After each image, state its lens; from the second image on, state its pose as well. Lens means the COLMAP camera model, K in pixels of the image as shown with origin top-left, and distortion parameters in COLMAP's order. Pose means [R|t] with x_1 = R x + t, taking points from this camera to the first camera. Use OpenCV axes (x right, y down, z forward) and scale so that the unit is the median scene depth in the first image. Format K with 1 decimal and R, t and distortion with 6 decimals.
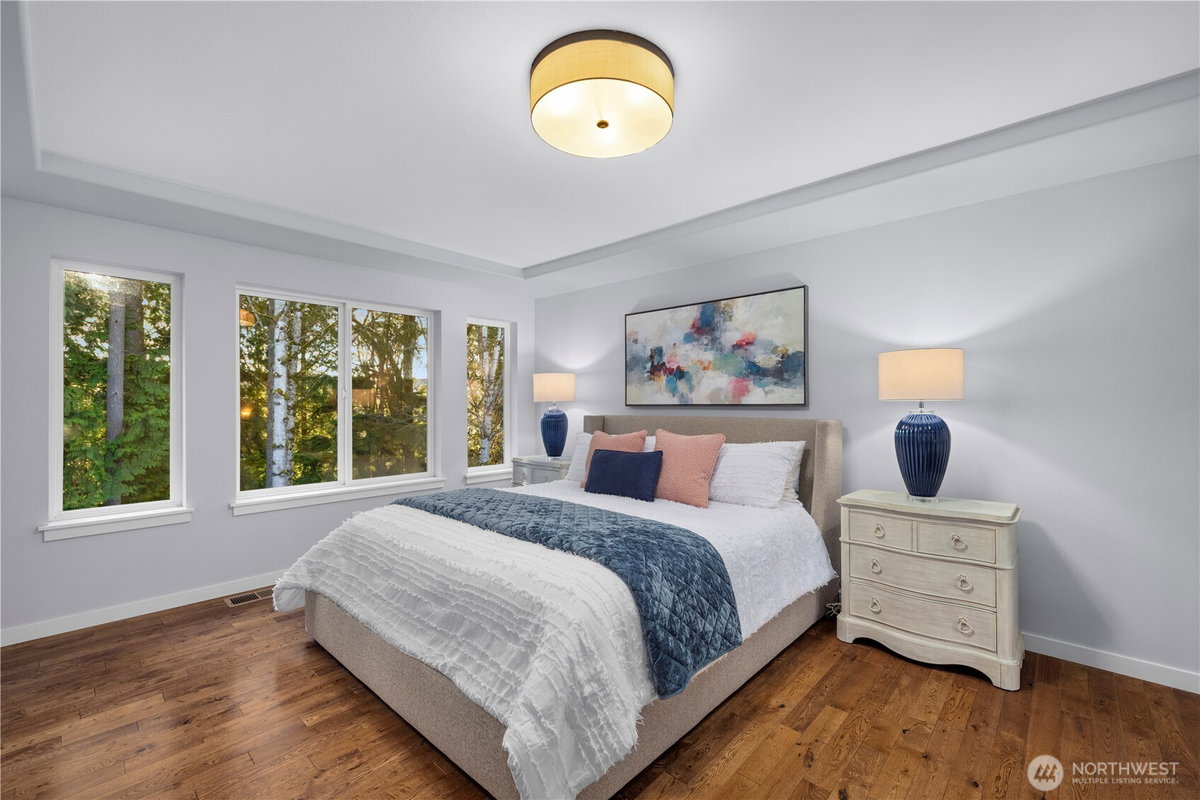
lens RADIAL K [[505.4, 0, 601.8], [0, 505.4, 403.2], [0, 0, 1]] dist [0.000468, -0.000306]
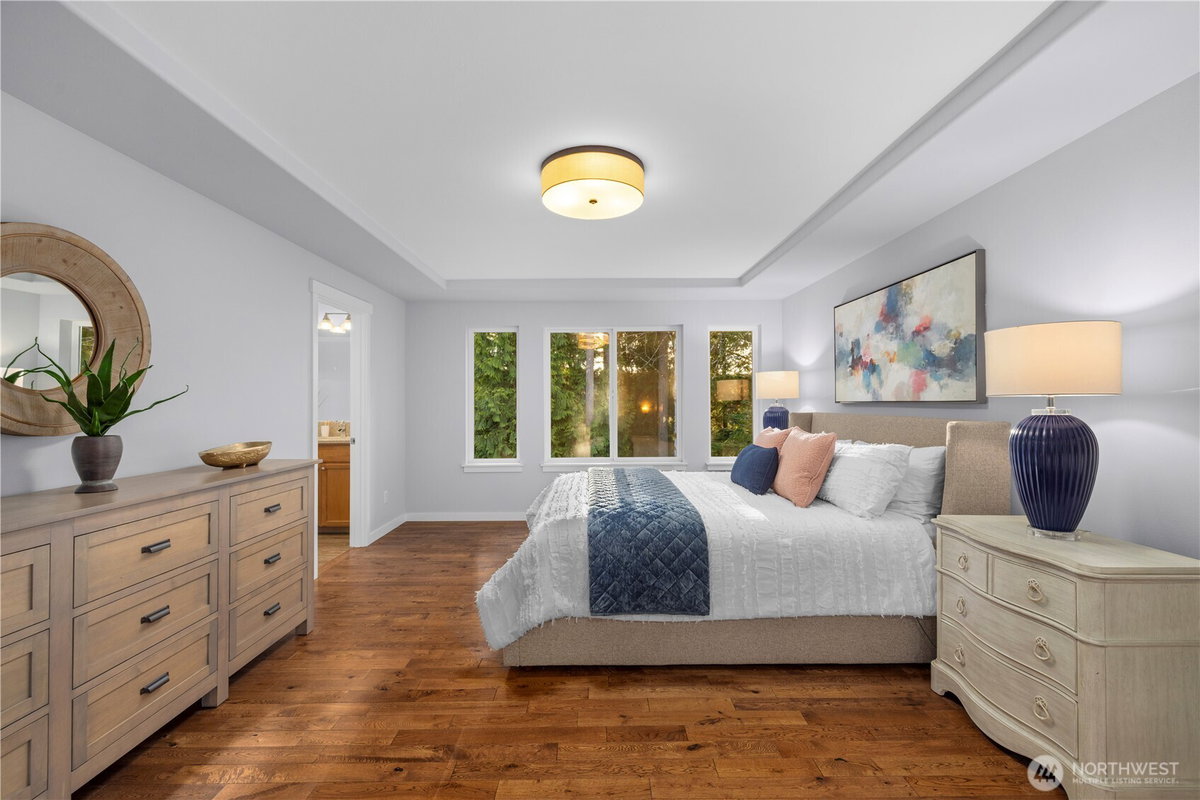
lens RADIAL K [[505.4, 0, 598.8], [0, 505.4, 399.6], [0, 0, 1]] dist [0.000468, -0.000306]
pose [[0.682468, -0.006074, -0.730891, 0.529557], [0.006393, 0.999977, -0.002341, -0.002080], [0.730888, -0.003075, 0.682491, 0.031669]]
